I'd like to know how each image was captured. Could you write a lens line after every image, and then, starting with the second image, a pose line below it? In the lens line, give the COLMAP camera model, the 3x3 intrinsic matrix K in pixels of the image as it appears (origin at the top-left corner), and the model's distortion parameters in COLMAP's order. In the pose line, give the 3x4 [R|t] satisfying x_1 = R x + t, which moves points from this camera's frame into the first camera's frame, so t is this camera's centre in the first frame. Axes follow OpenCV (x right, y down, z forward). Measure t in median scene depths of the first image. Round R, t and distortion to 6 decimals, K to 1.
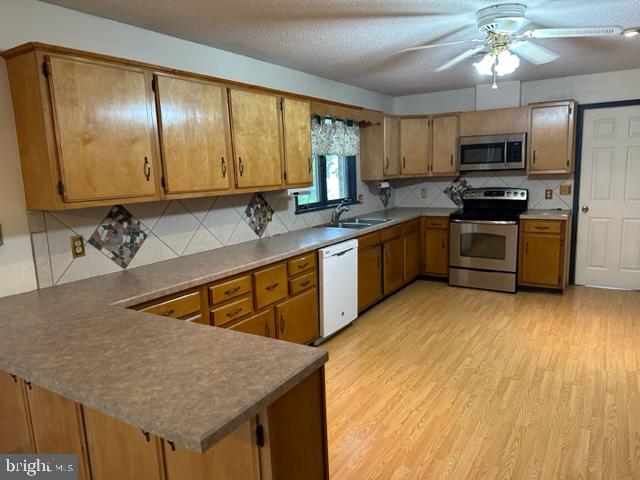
lens RADIAL K [[449.3, 0, 321.2], [0, 449.3, 240.3], [0, 0, 1]] dist [0.104307, -0.131768]
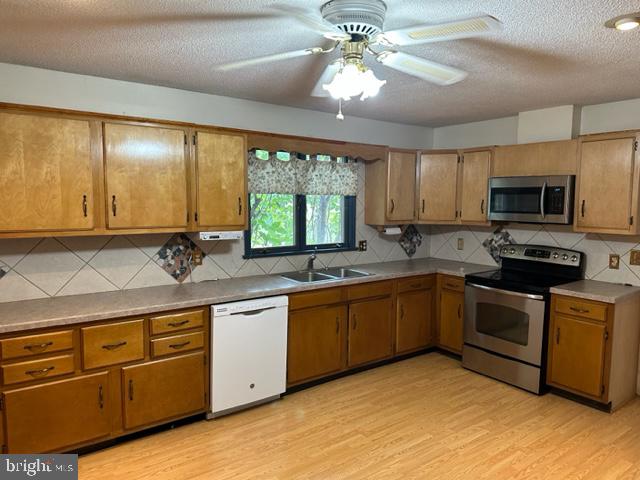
lens RADIAL K [[449.3, 0, 321.2], [0, 449.3, 240.3], [0, 0, 1]] dist [0.104307, -0.131768]
pose [[0.930950, 0.077367, -0.356857, 0.433365], [-0.099855, 0.993984, -0.044998, -0.075460], [0.351228, 0.077524, 0.933075, 0.239129]]
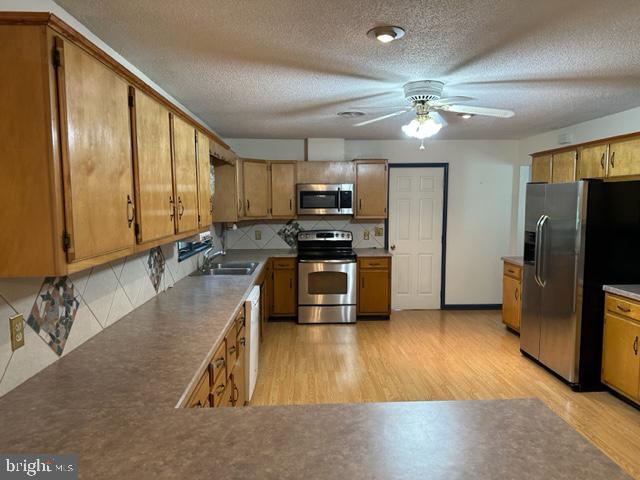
lens RADIAL K [[445.0, 0, 318.8], [0, 445.0, 237.4], [0, 0, 1]] dist [0.074419, -0.127198]
pose [[0.821954, -0.014071, 0.569380, -0.349844], [0.066531, 0.995223, -0.071449, -0.028308], [-0.565654, 0.096609, 0.818964, 0.160568]]
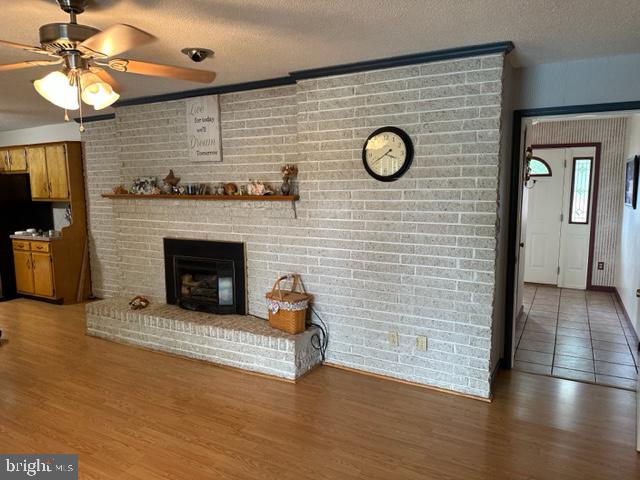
lens RADIAL K [[449.3, 0, 321.2], [0, 449.3, 240.3], [0, 0, 1]] dist [0.104307, -0.131768]
pose [[-0.056259, -0.080708, 0.995149, -0.974565], [0.168956, 0.981583, 0.089159, 0.095520], [-0.984017, 0.173153, -0.041587, -0.381539]]
